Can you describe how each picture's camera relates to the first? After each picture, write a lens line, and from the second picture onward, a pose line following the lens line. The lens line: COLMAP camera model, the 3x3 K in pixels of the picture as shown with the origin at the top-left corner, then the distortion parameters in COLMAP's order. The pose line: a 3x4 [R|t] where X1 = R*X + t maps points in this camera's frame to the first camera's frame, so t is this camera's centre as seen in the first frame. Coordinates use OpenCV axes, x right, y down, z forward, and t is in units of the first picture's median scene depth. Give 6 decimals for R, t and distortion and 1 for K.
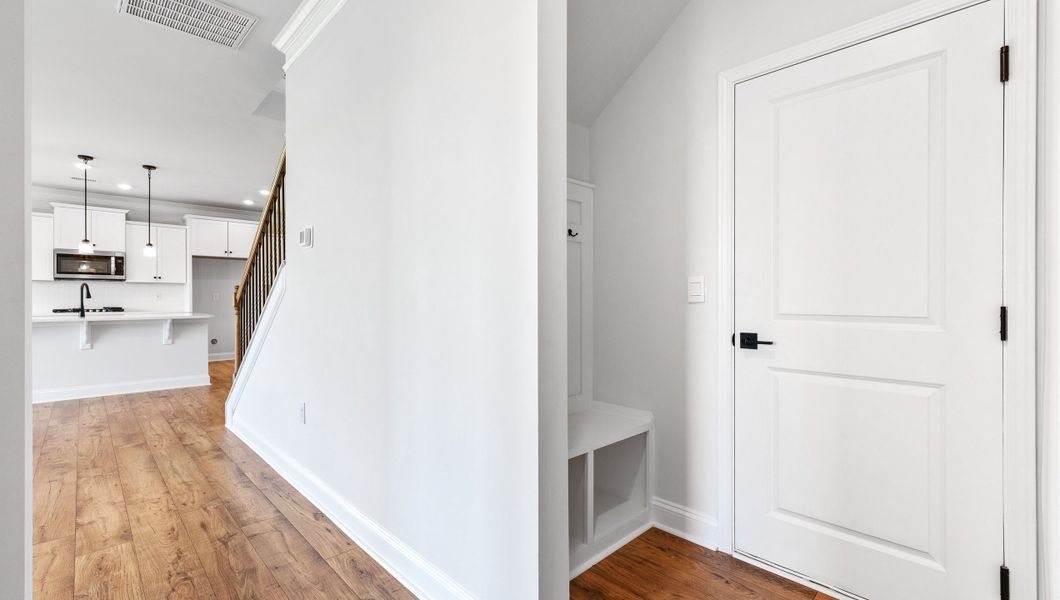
lens RADIAL K [[461.6, 0, 529.2], [0, 461.6, 298.1], [0, 0, 1]] dist [-0.001467, 0.000002]
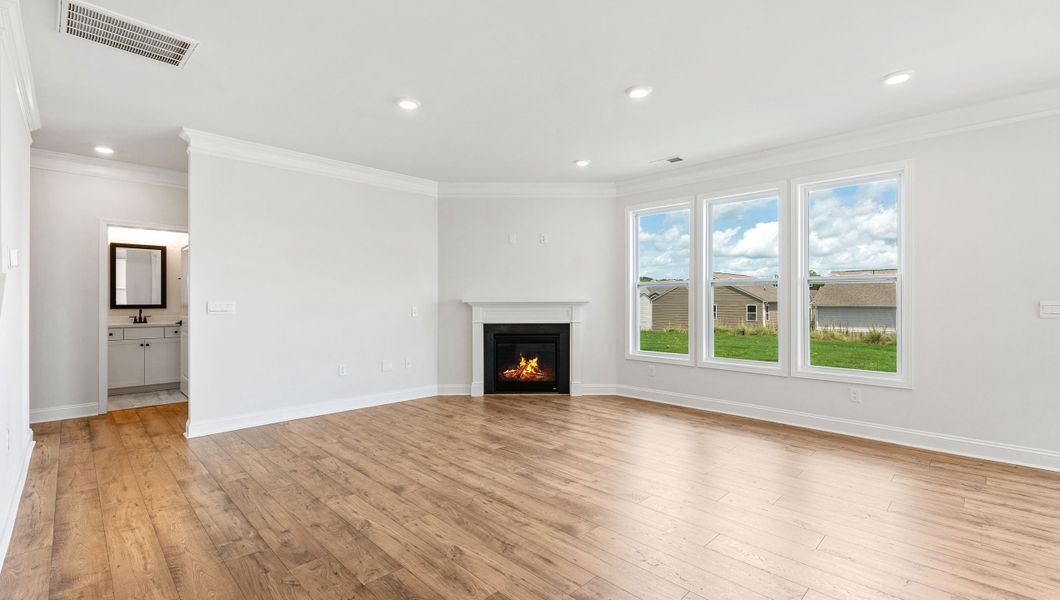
lens RADIAL K [[455.5, 0, 531.2], [0, 455.5, 313.0], [0, 0, 1]] dist [-0.003598, 0.000471]
pose [[-0.999716, -0.000245, -0.023830, -0.760275], [-0.000830, 0.999698, 0.024569, -0.019680], [0.023817, 0.024582, -0.999414, 0.956986]]
